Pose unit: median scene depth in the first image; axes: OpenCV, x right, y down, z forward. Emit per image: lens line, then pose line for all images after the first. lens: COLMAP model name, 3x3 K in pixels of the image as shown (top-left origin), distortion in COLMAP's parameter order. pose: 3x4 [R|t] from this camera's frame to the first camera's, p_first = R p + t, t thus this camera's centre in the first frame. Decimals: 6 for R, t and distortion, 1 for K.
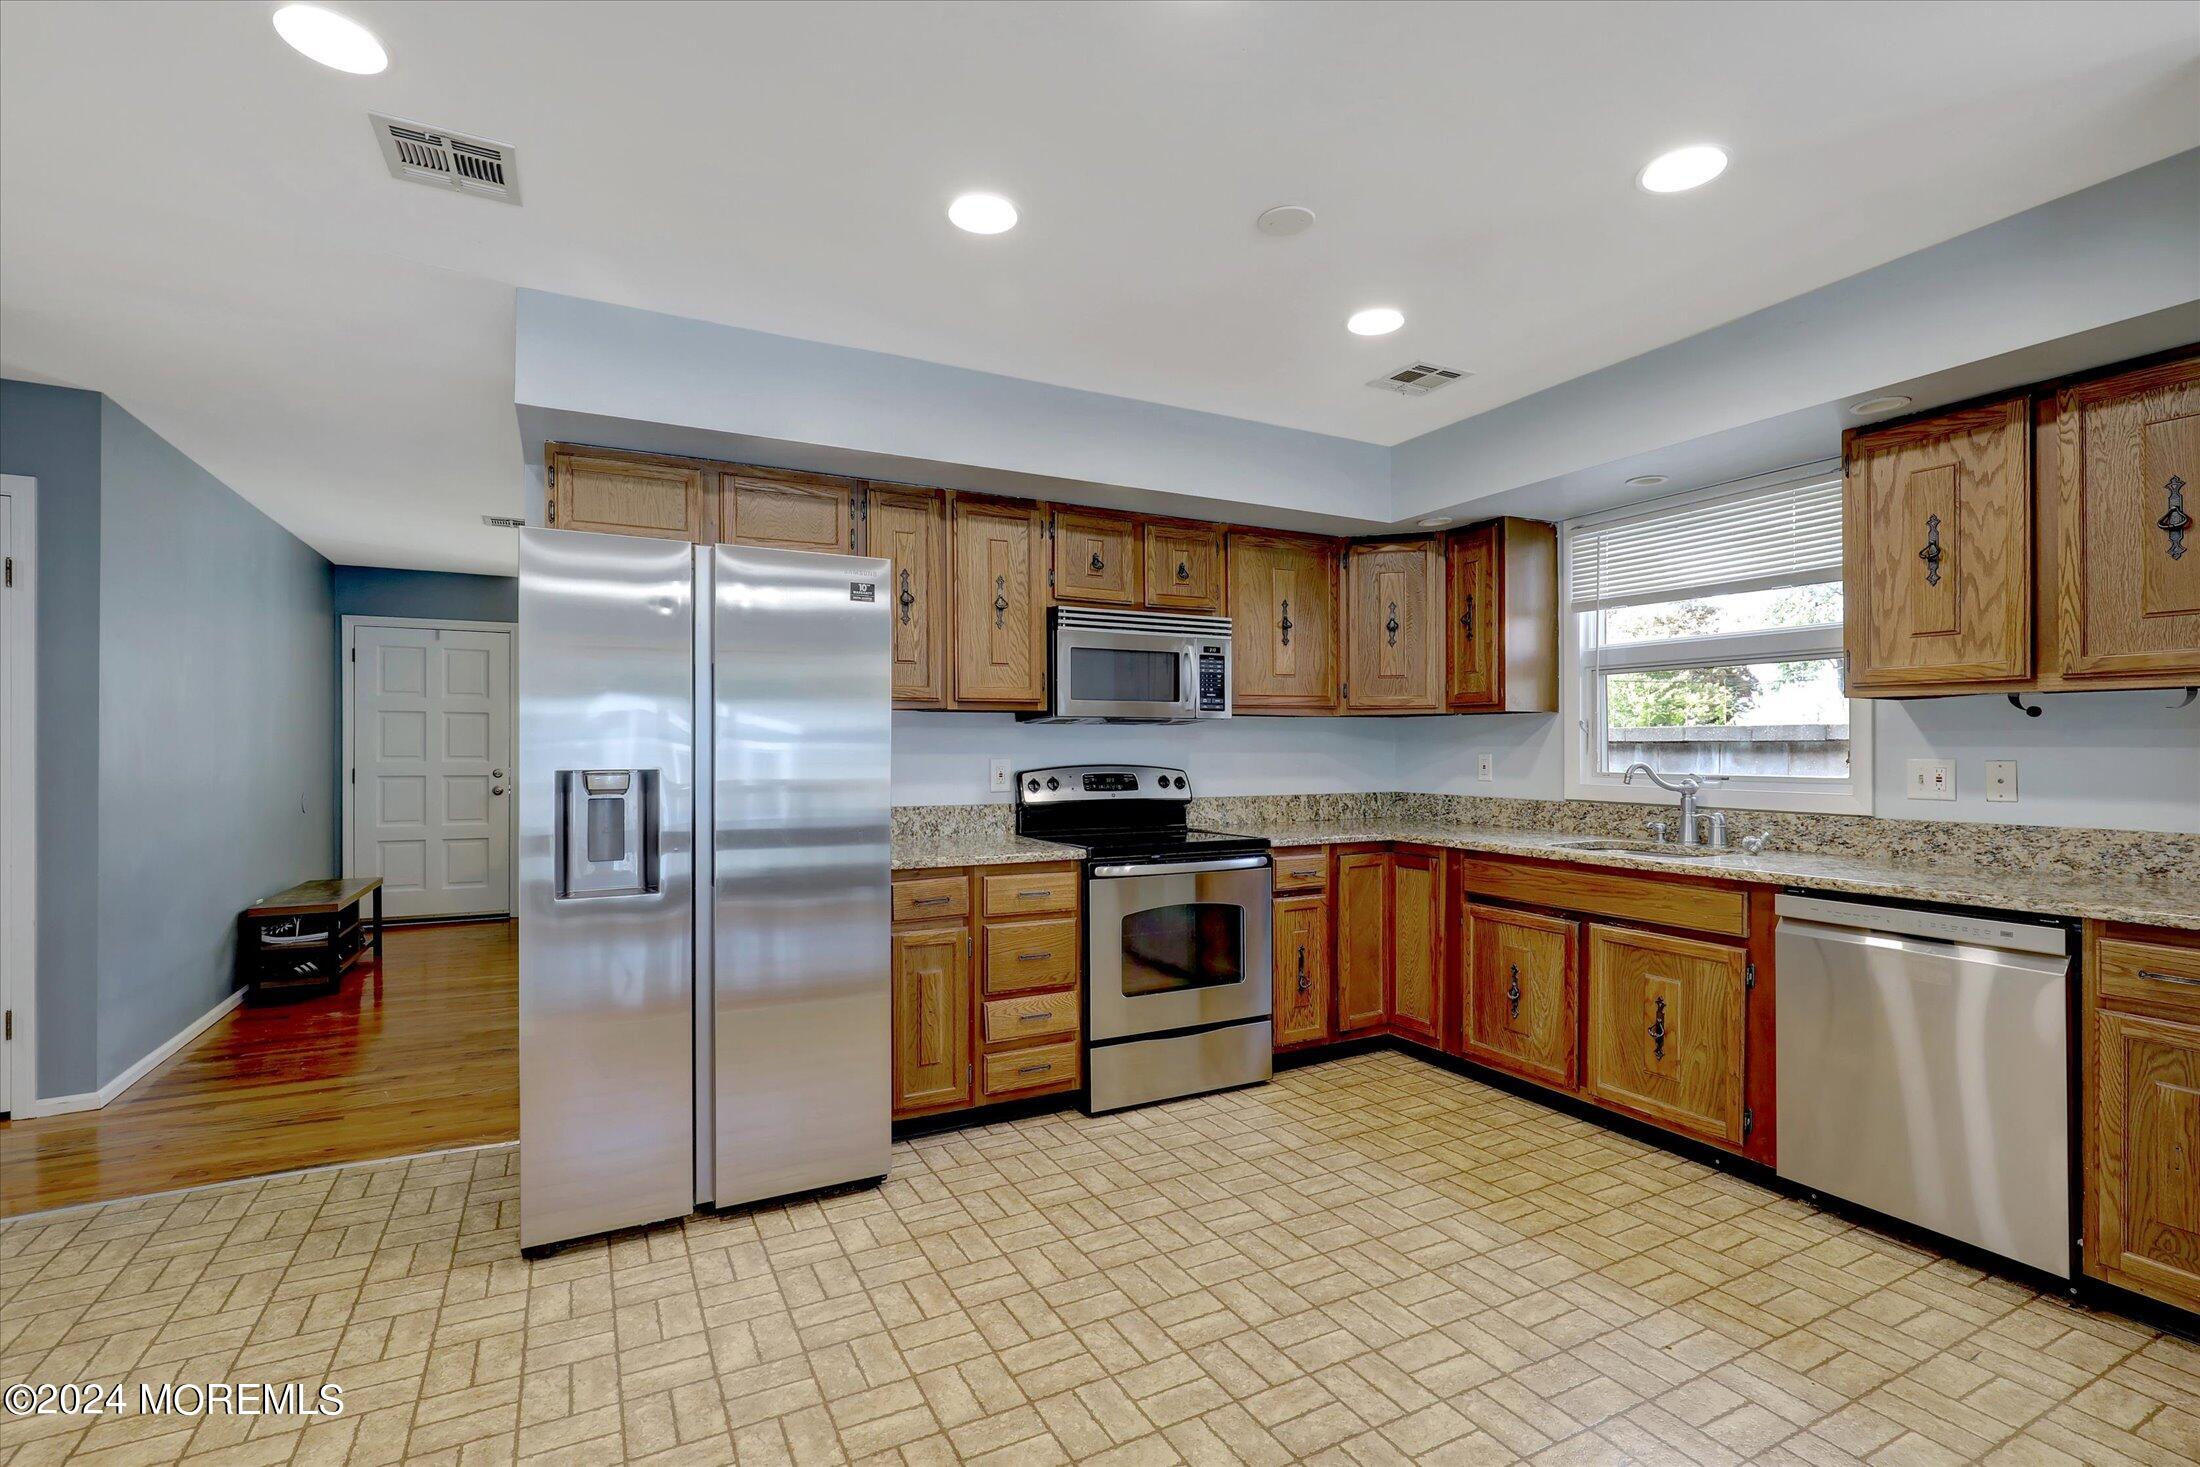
lens RADIAL K [[1031.2, 0, 1086.0], [0, 1031.2, 743.0], [0, 0, 1]] dist [-0.017944, 0.002011]
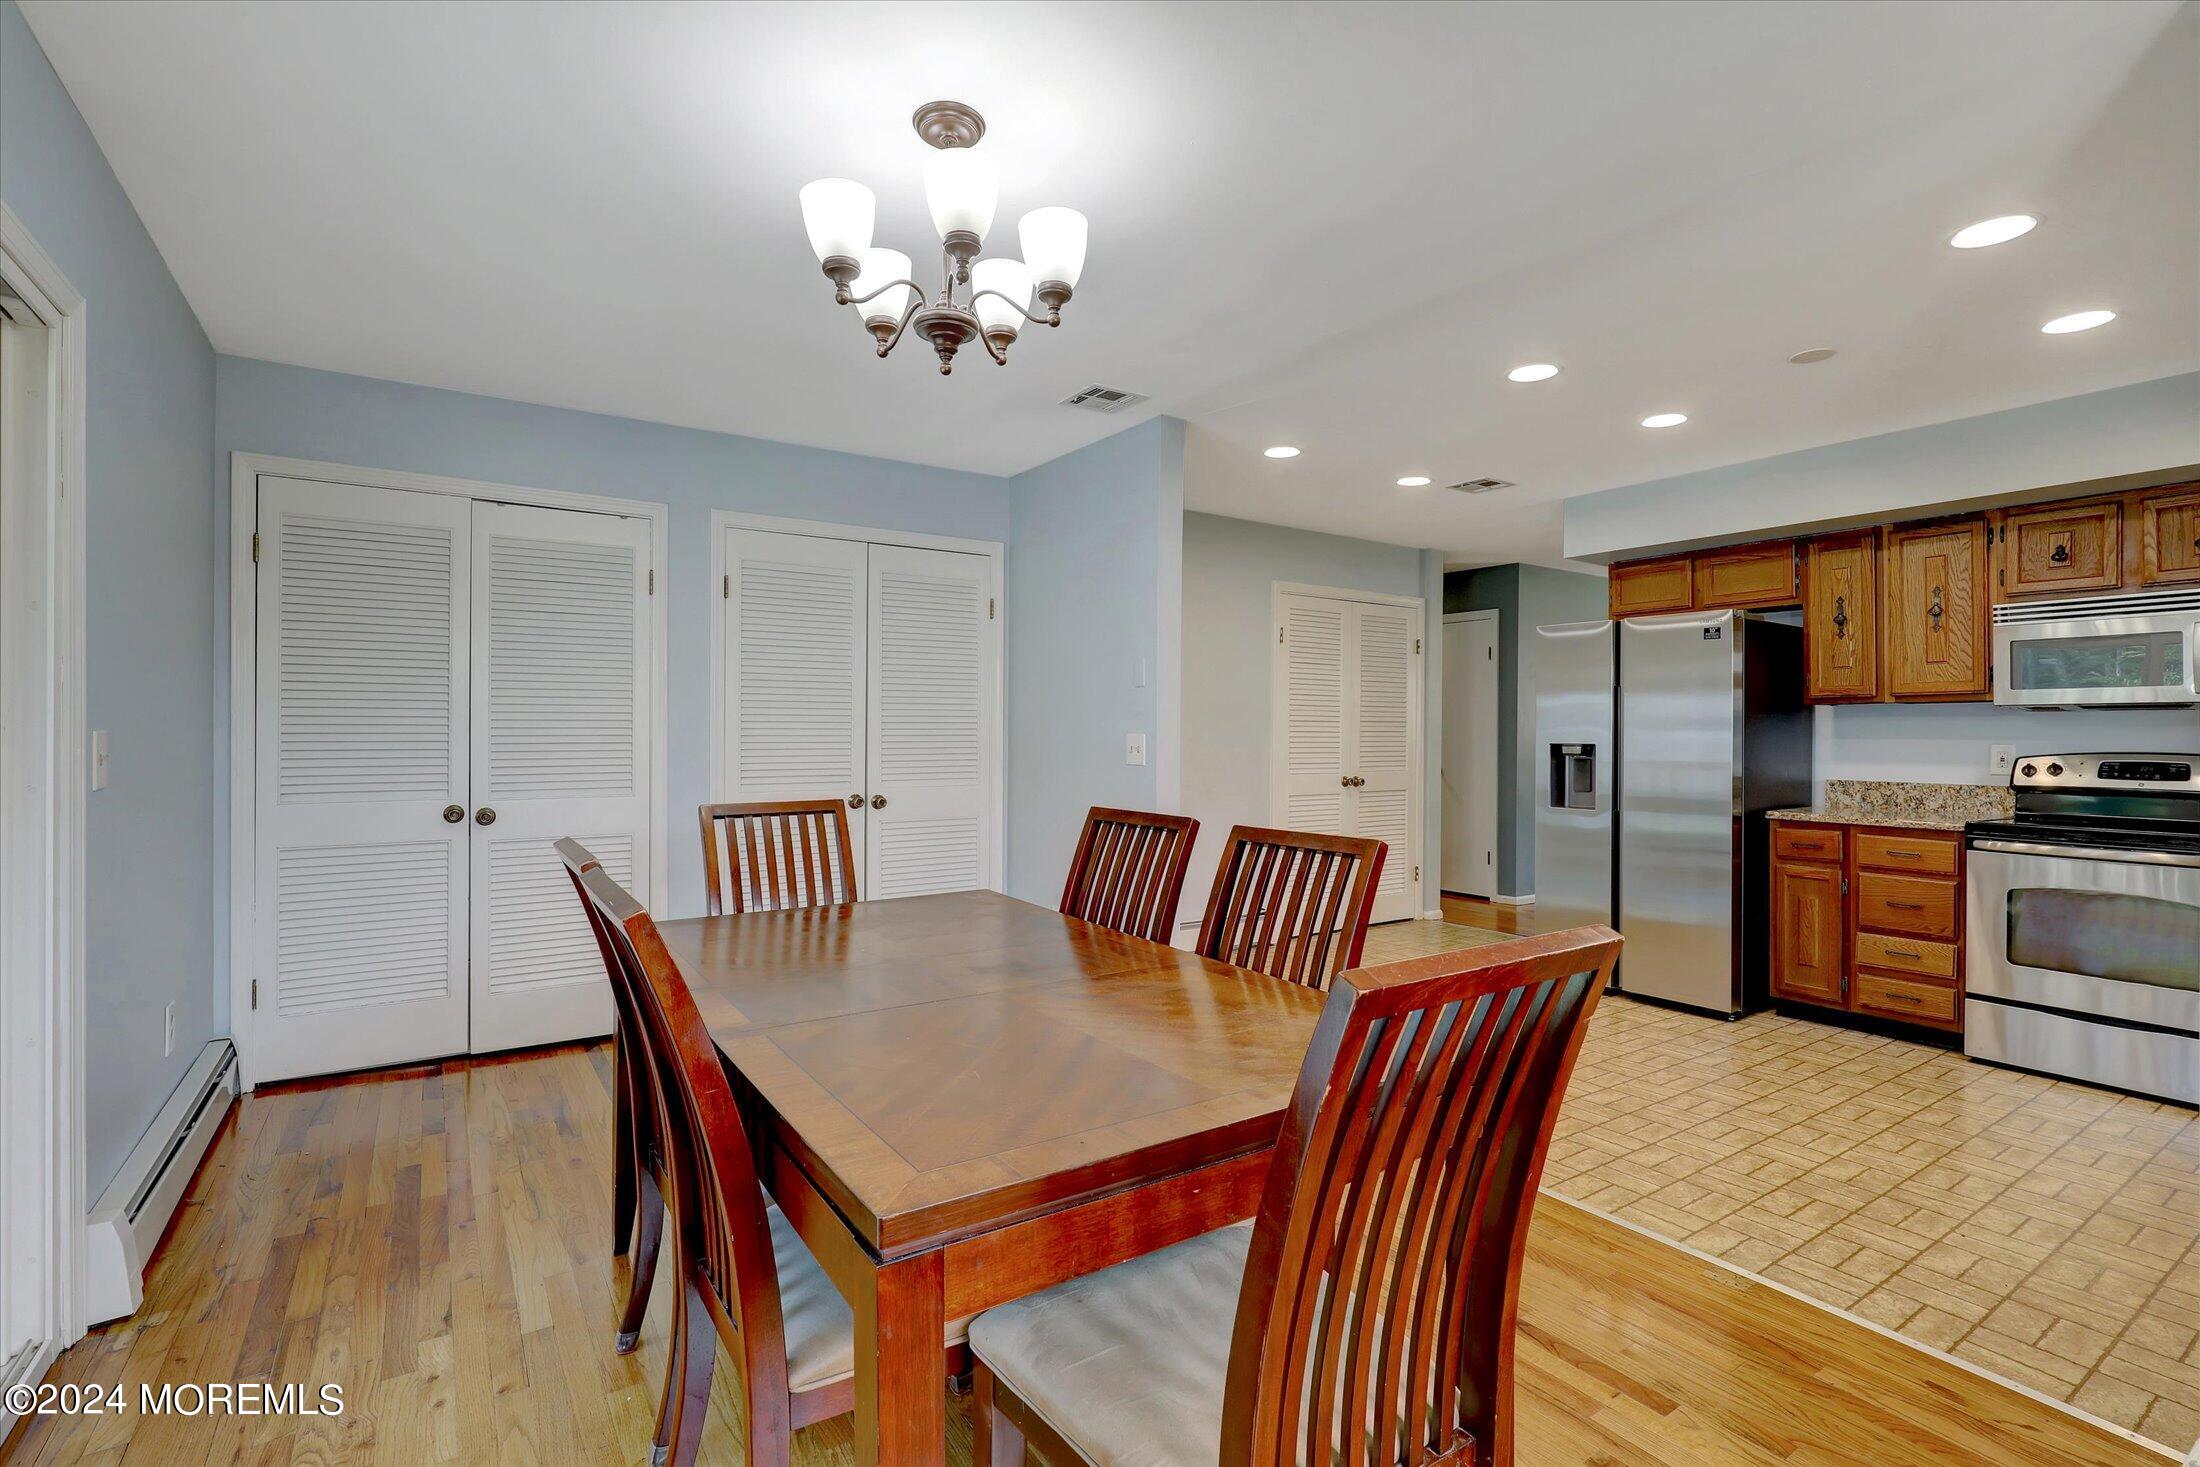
lens RADIAL K [[1031.2, 0, 1117.3], [0, 1031.2, 728.2], [0, 0, 1]] dist [-0.017944, 0.002011]
pose [[0.114528, -0.004660, -0.993409, 1.059115], [-0.003159, 0.999982, -0.005055, 0.007711], [0.993415, 0.003717, 0.114511, -0.062420]]
